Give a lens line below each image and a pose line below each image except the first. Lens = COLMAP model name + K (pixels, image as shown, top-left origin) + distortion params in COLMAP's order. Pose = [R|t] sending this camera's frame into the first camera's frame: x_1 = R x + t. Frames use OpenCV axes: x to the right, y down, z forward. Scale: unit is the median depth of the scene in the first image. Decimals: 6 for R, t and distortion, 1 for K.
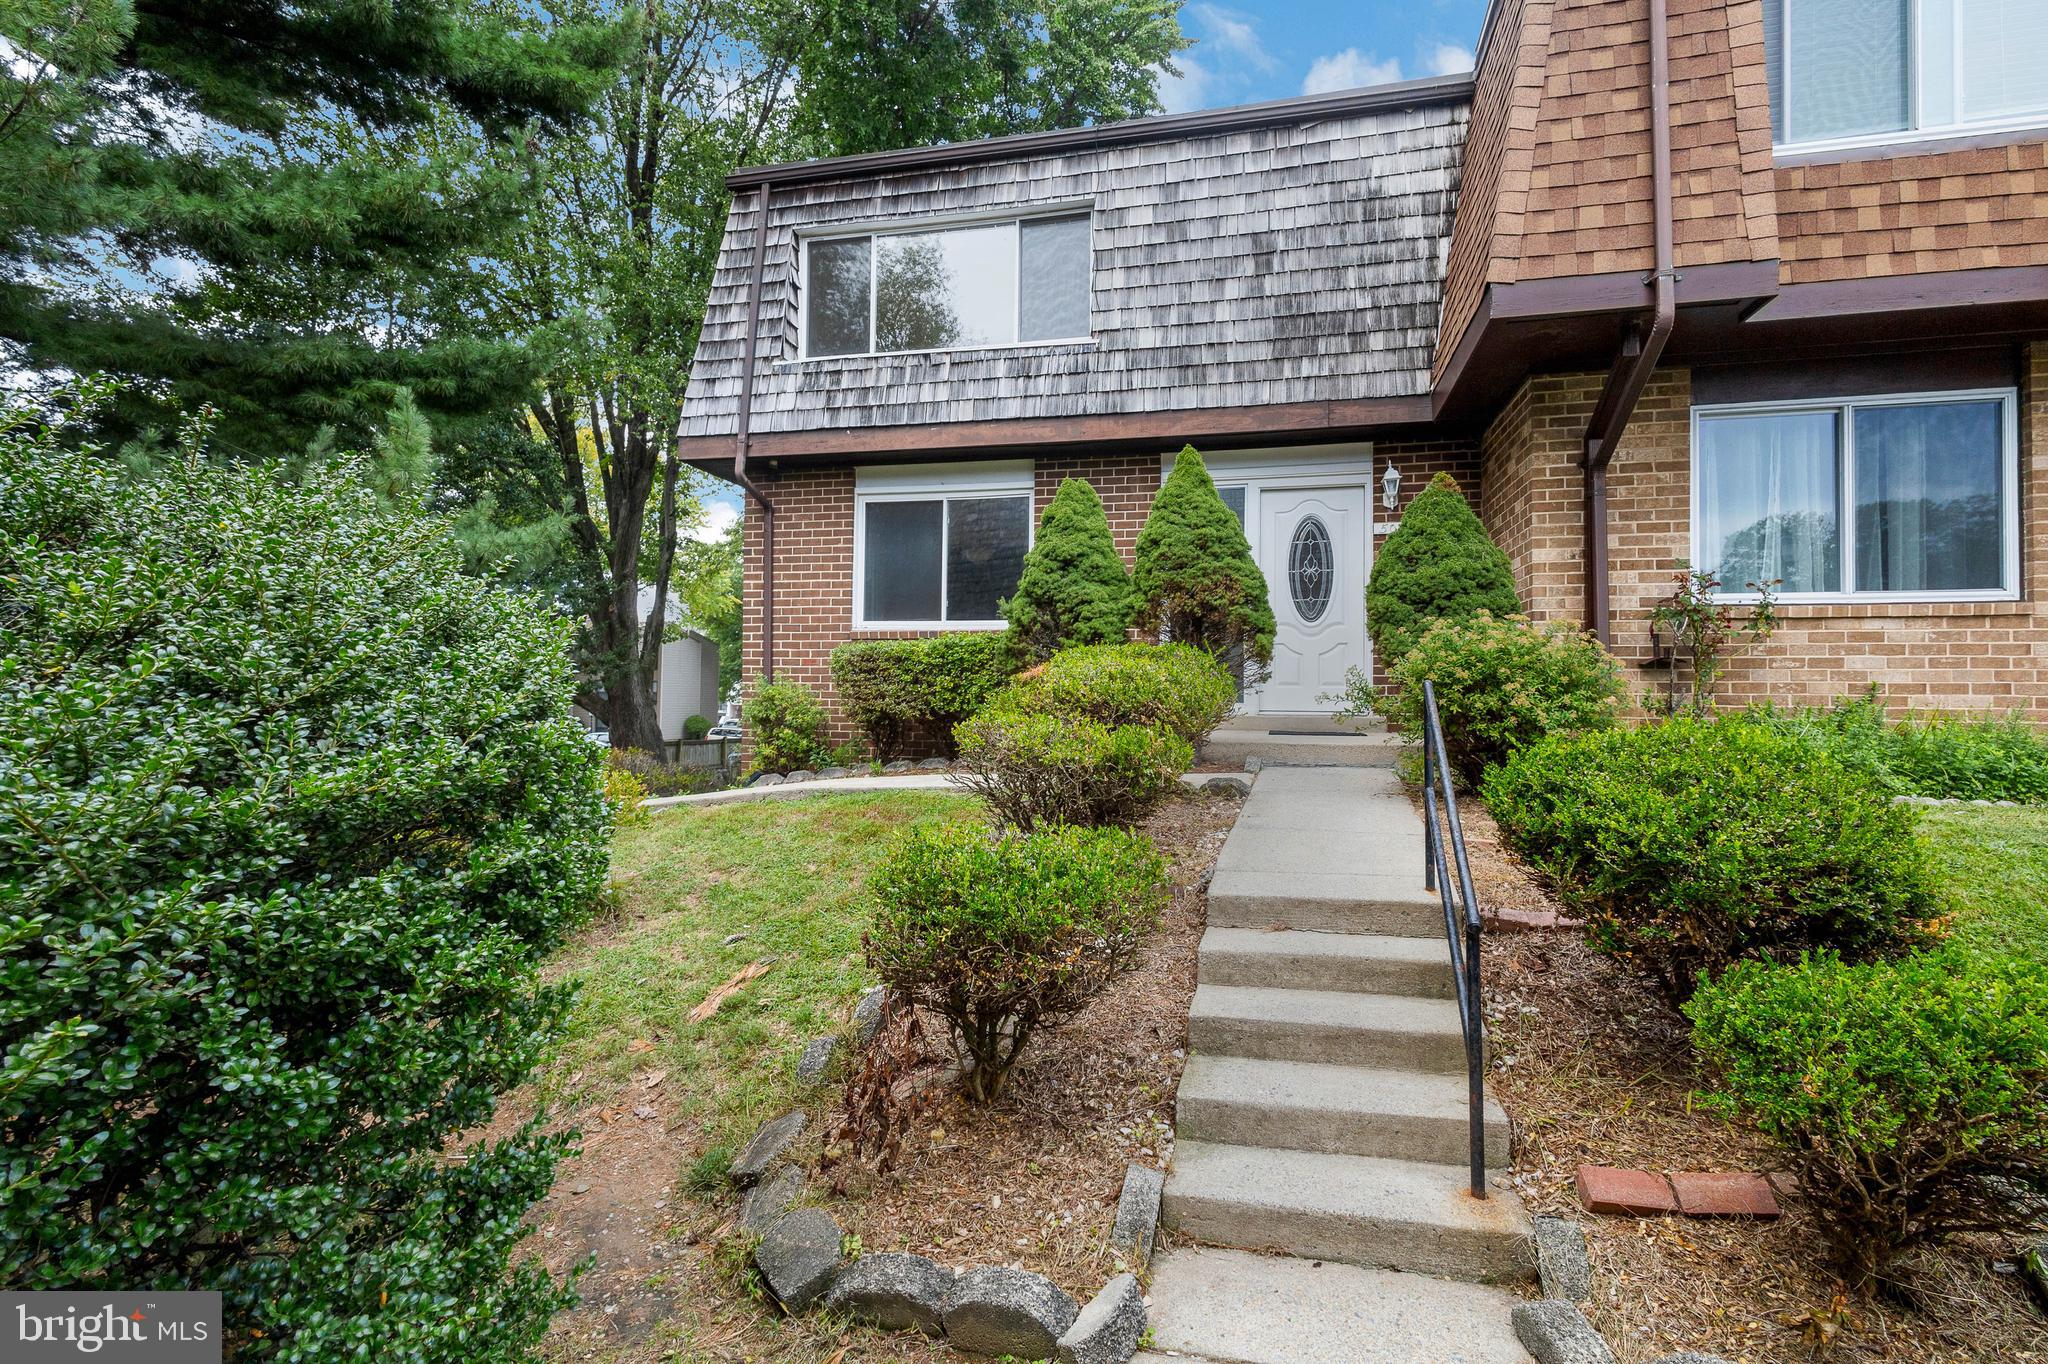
lens RADIAL K [[970.8, 0, 1020.2], [0, 970.8, 673.9], [0, 0, 1]] dist [0.004572, -0.000435]
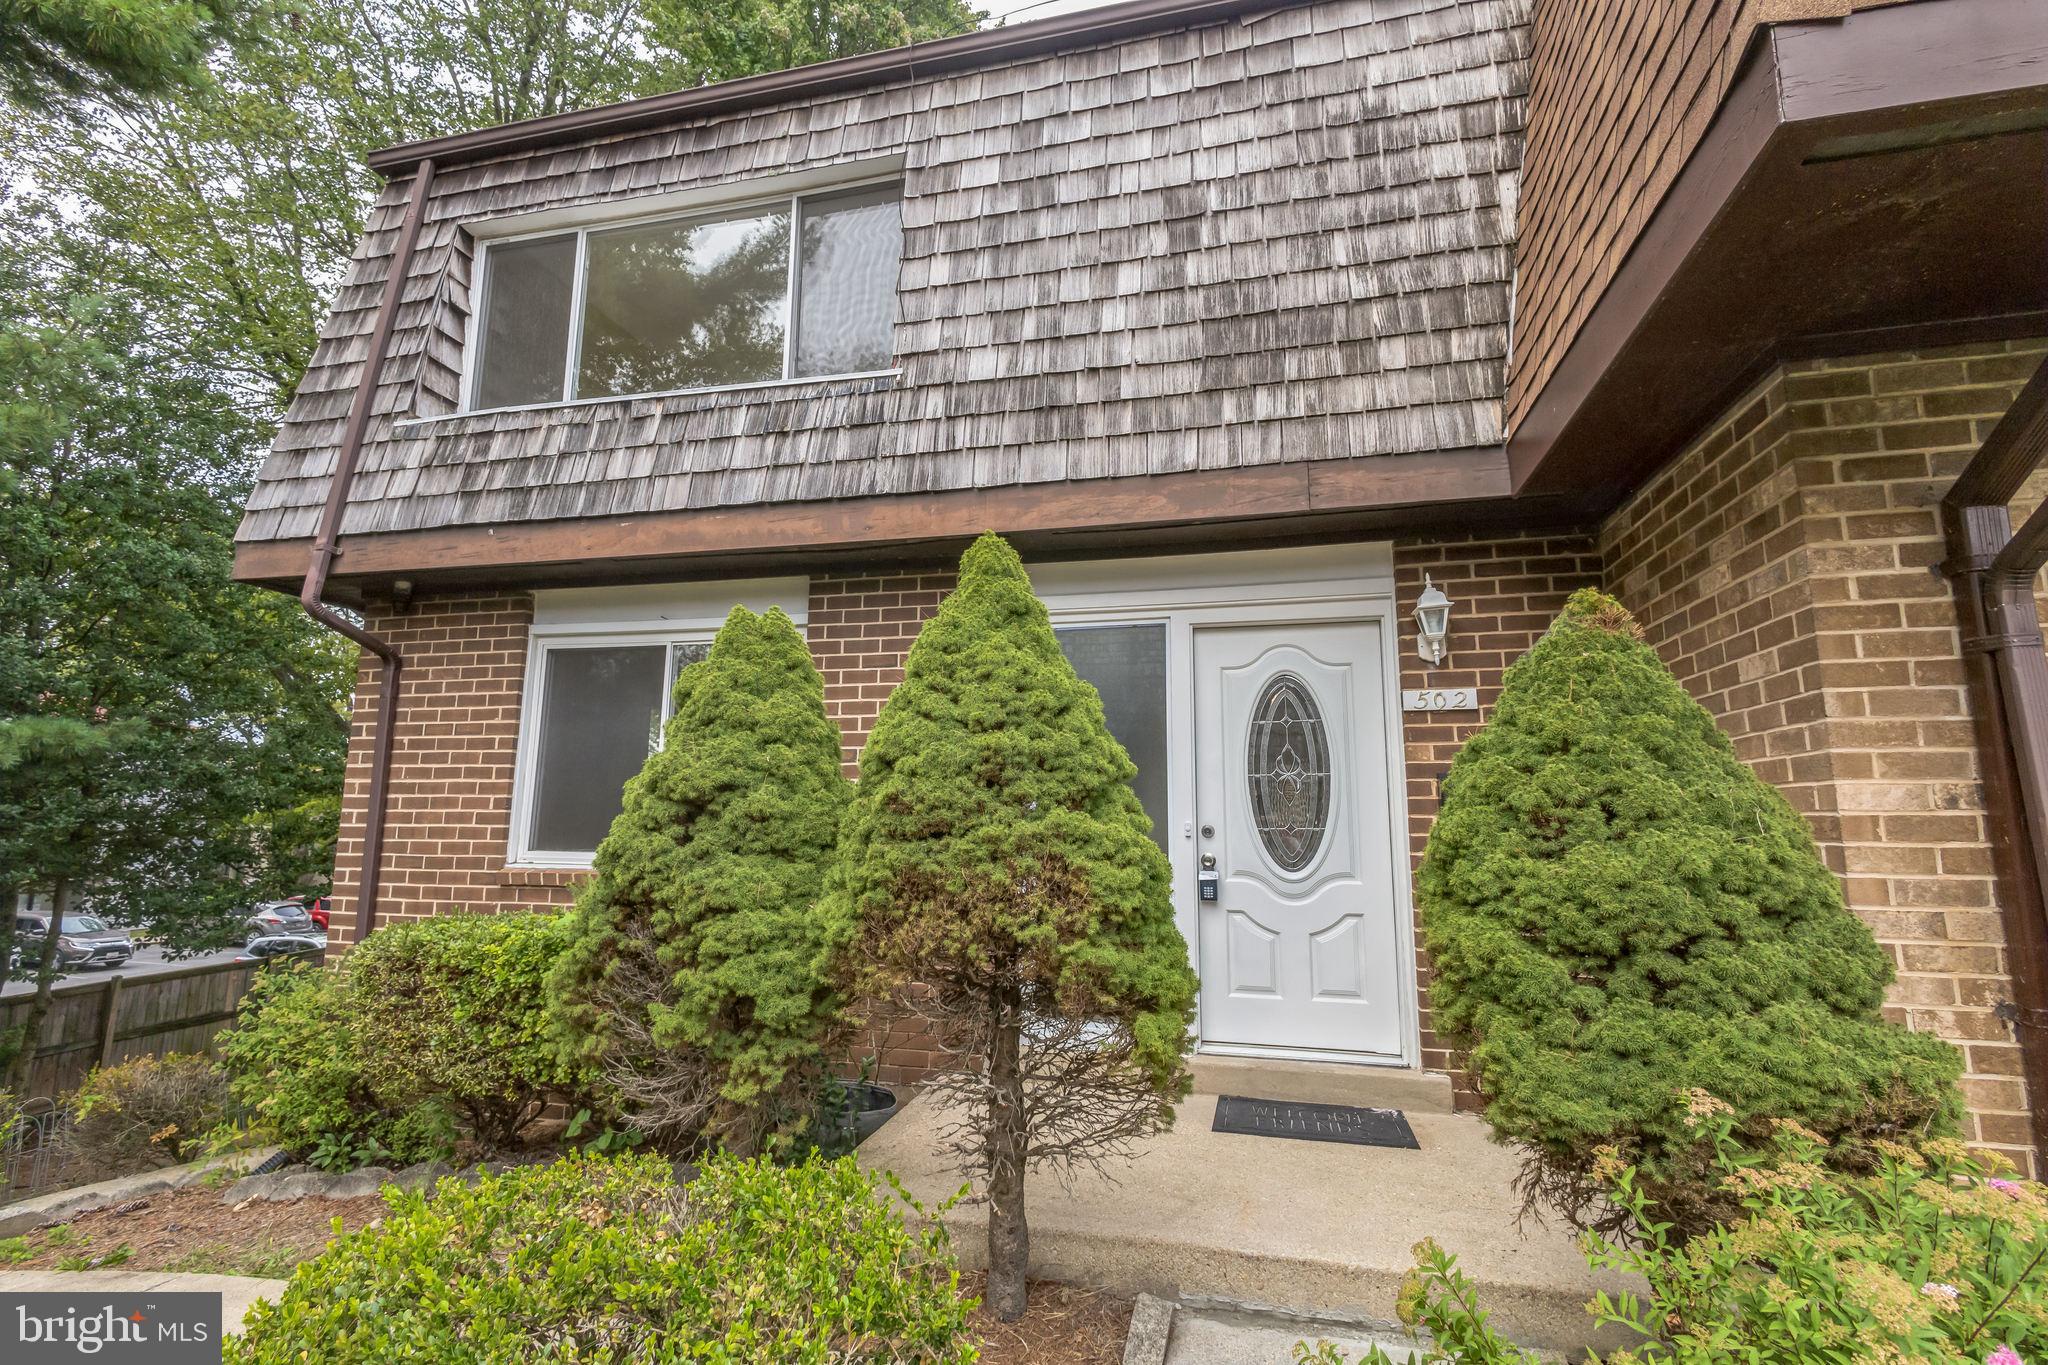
lens RADIAL K [[970.8, 0, 1025.9], [0, 970.8, 684.7], [0, 0, 1]] dist [0.004572, -0.000435]
pose [[0.999930, -0.003256, 0.011399, 0.148173], [0.004629, 0.992455, -0.122525, -0.091229], [-0.010914, 0.122569, 0.992400, 0.462289]]
